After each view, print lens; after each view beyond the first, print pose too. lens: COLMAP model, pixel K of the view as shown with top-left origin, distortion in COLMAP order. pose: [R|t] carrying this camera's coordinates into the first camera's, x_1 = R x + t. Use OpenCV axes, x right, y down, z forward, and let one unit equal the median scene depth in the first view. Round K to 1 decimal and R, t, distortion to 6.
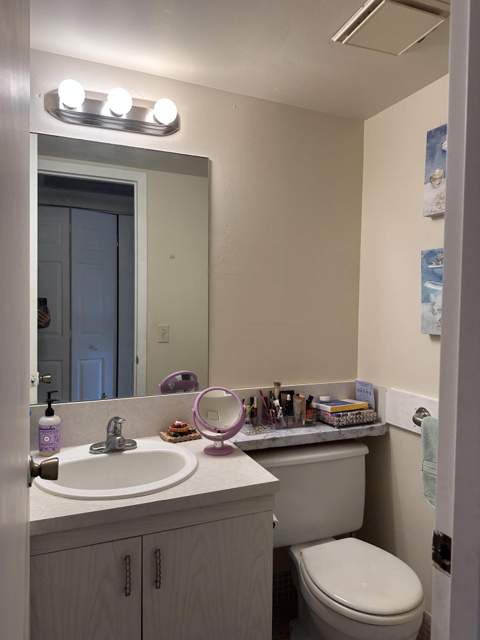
lens RADIAL K [[442.1, 0, 240.0], [0, 442.1, 320.0], [0, 0, 1]] dist [0.019974, -0.003630]
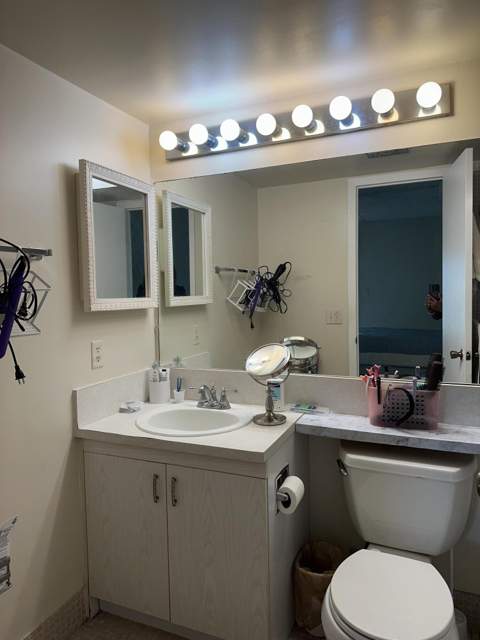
lens RADIAL K [[442.1, 0, 240.0], [0, 442.1, 320.0], [0, 0, 1]] dist [0.019974, -0.003630]
pose [[0.678469, 0.017347, -0.734424, 0.907855], [-0.002125, 0.999763, 0.021651, 0.017026], [0.734626, -0.013129, 0.678346, 0.252648]]
